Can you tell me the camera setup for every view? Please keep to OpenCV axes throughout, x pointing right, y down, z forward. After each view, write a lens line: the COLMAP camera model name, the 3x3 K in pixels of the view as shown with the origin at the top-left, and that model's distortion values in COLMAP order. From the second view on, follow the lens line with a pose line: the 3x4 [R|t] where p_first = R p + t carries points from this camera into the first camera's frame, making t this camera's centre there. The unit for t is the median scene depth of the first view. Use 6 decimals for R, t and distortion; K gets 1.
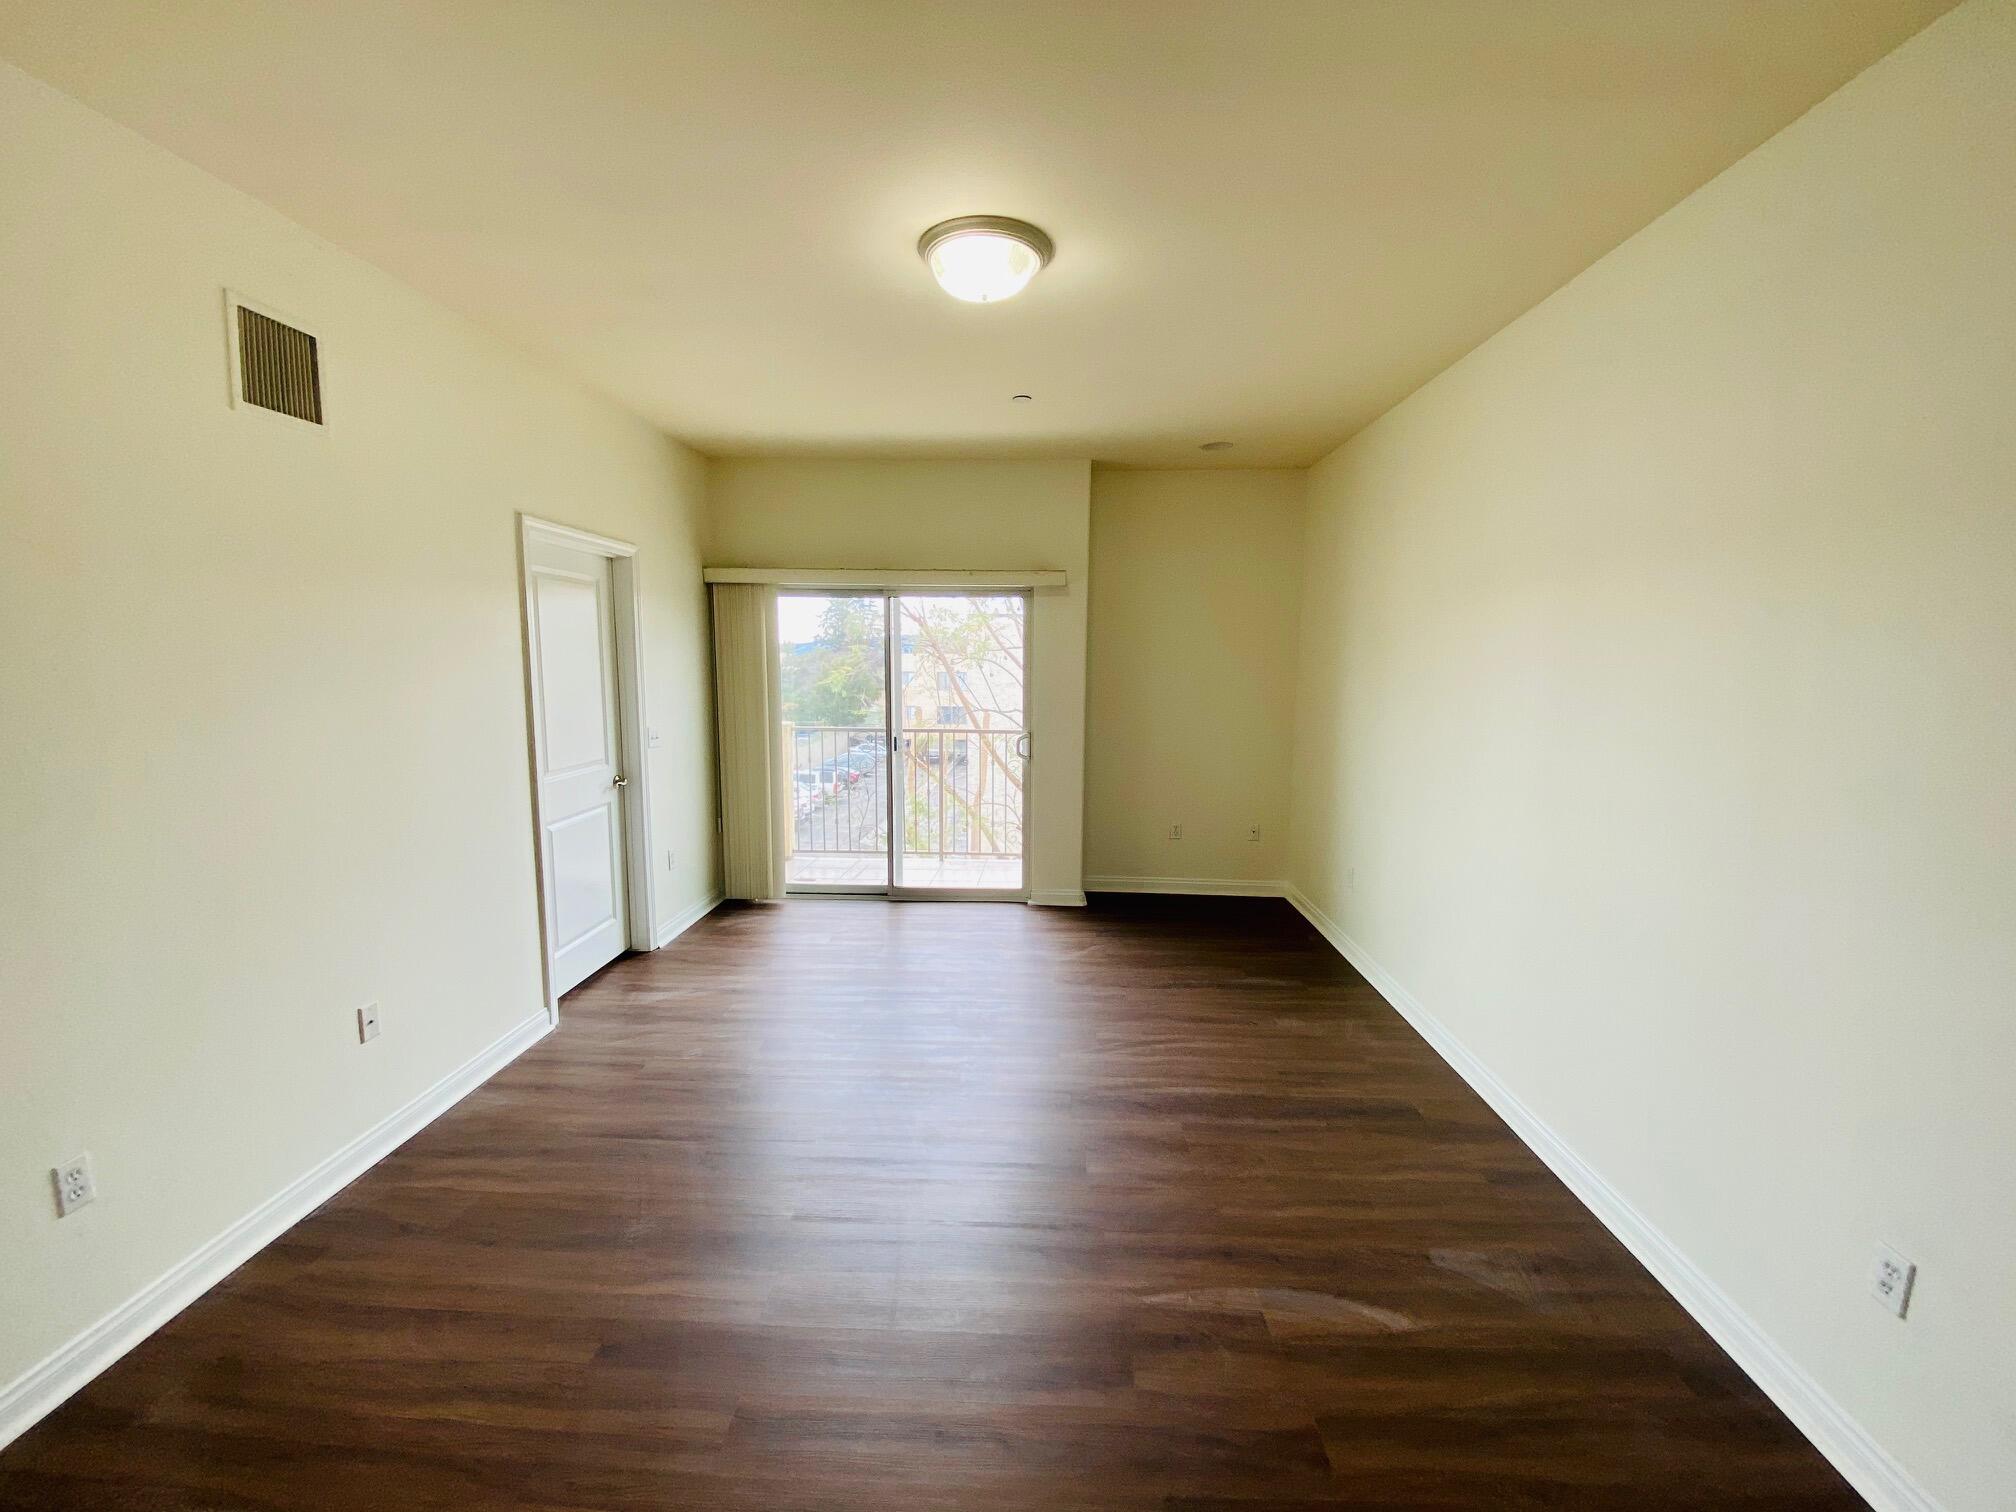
lens RADIAL K [[814.2, 0, 1013.1], [0, 814.2, 751.4], [0, 0, 1]] dist [0.011449, -0.015242]
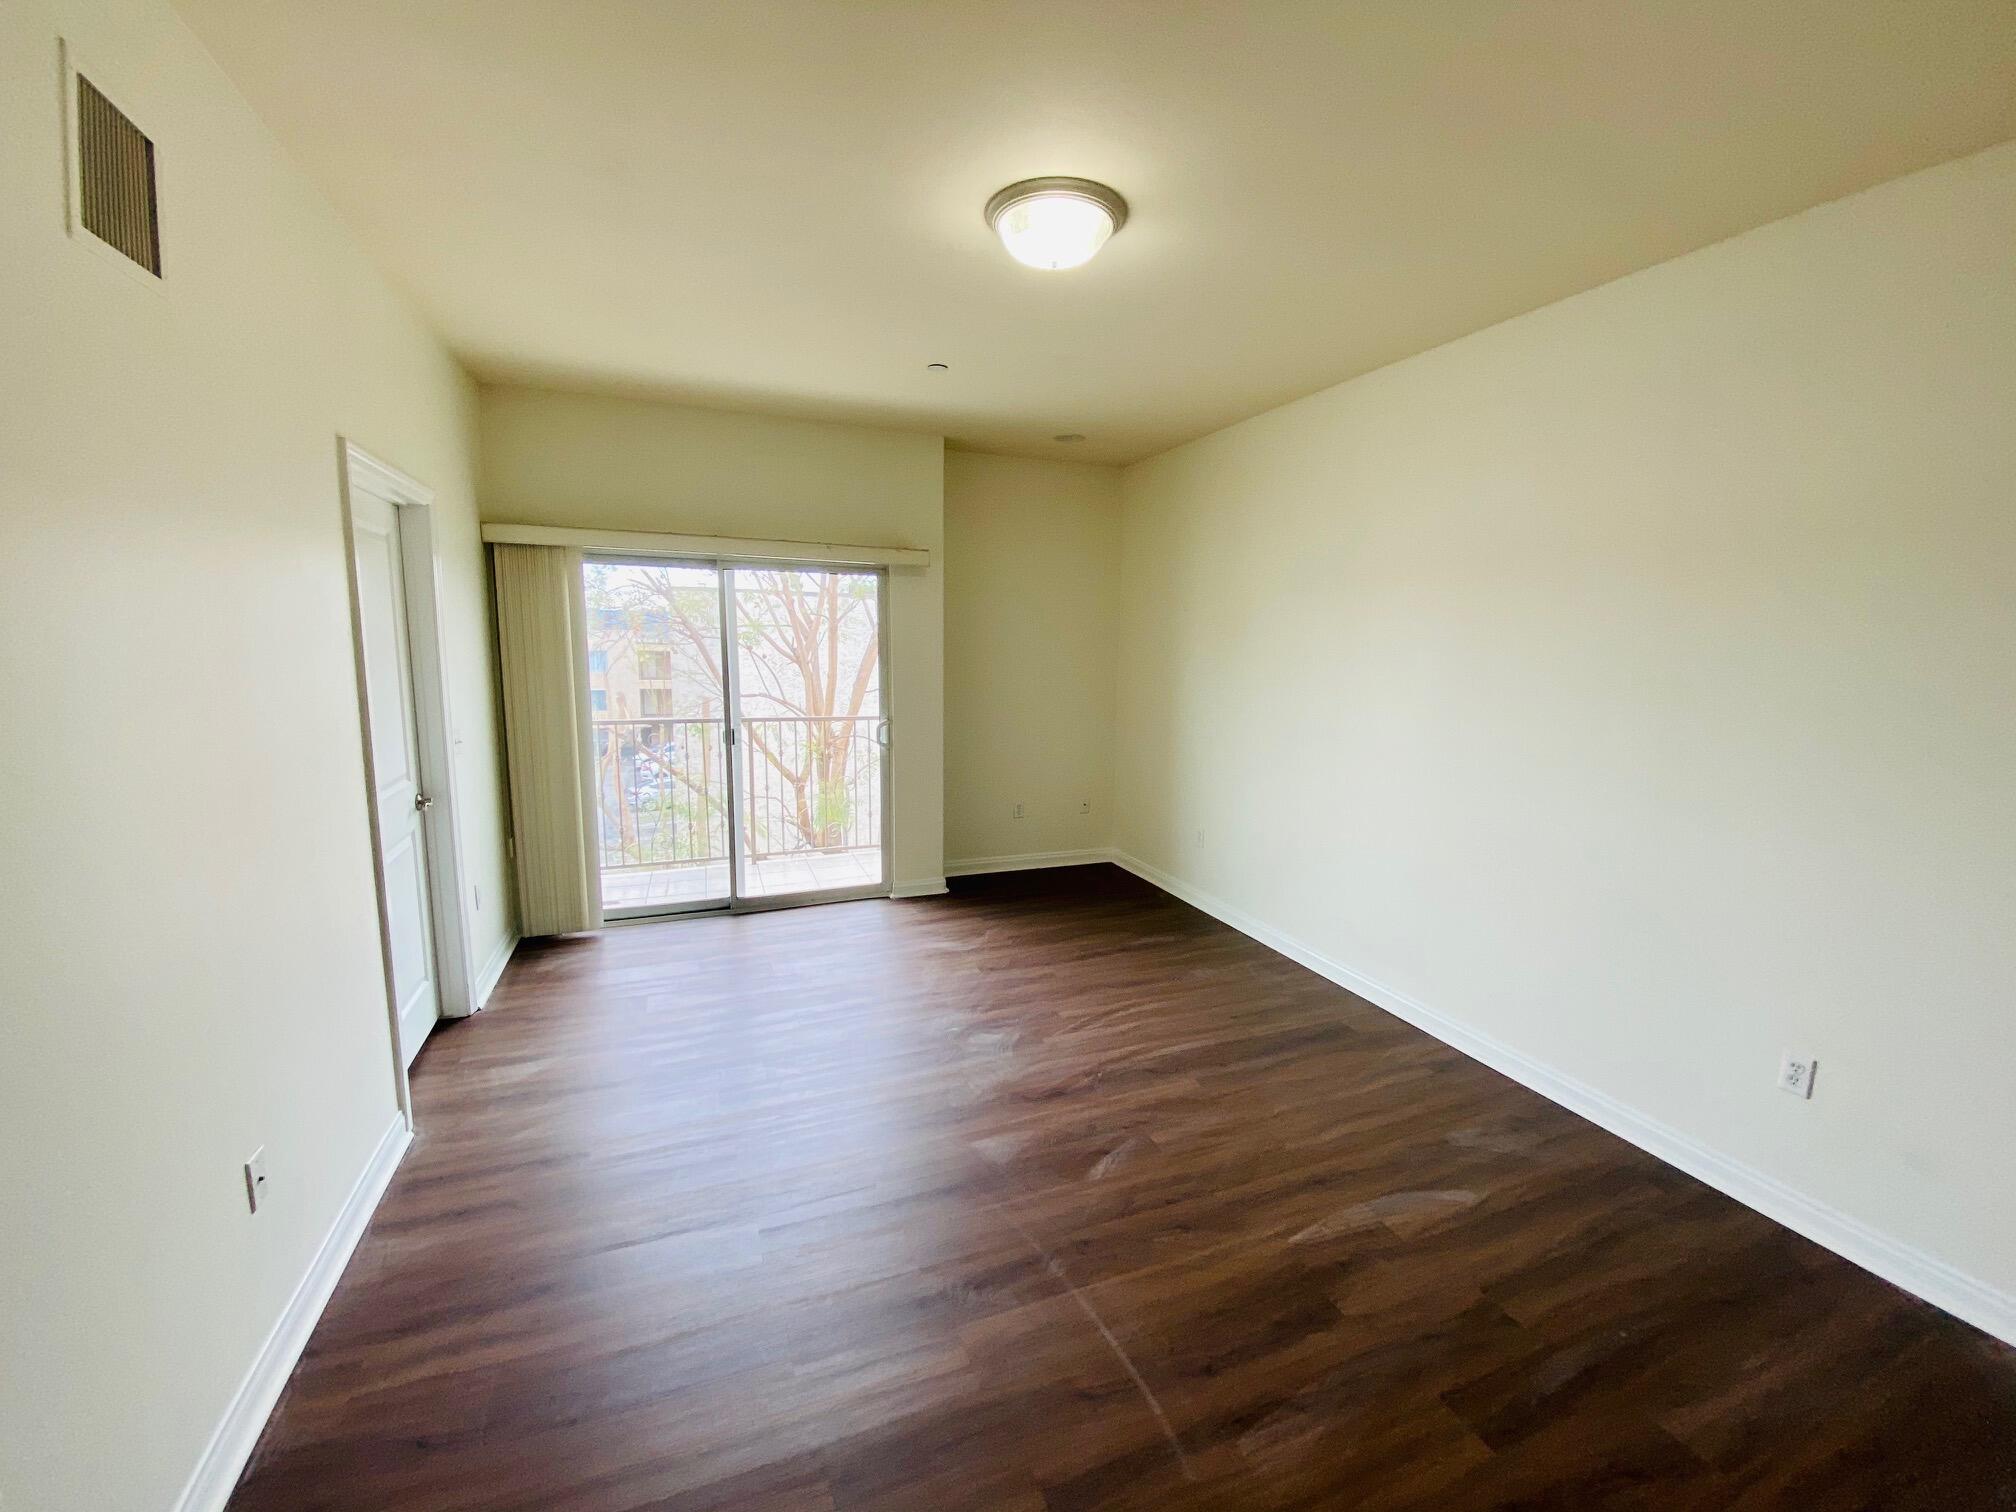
lens RADIAL K [[820.3, 0, 1008.3], [0, 820.3, 745.9], [0, 0, 1]] dist [0.017339, -0.016772]
pose [[0.915185, -0.047816, 0.400189, -0.262503], [0.041371, 0.998838, 0.024733, -0.010034], [-0.400906, -0.006079, 0.916099, 0.070479]]
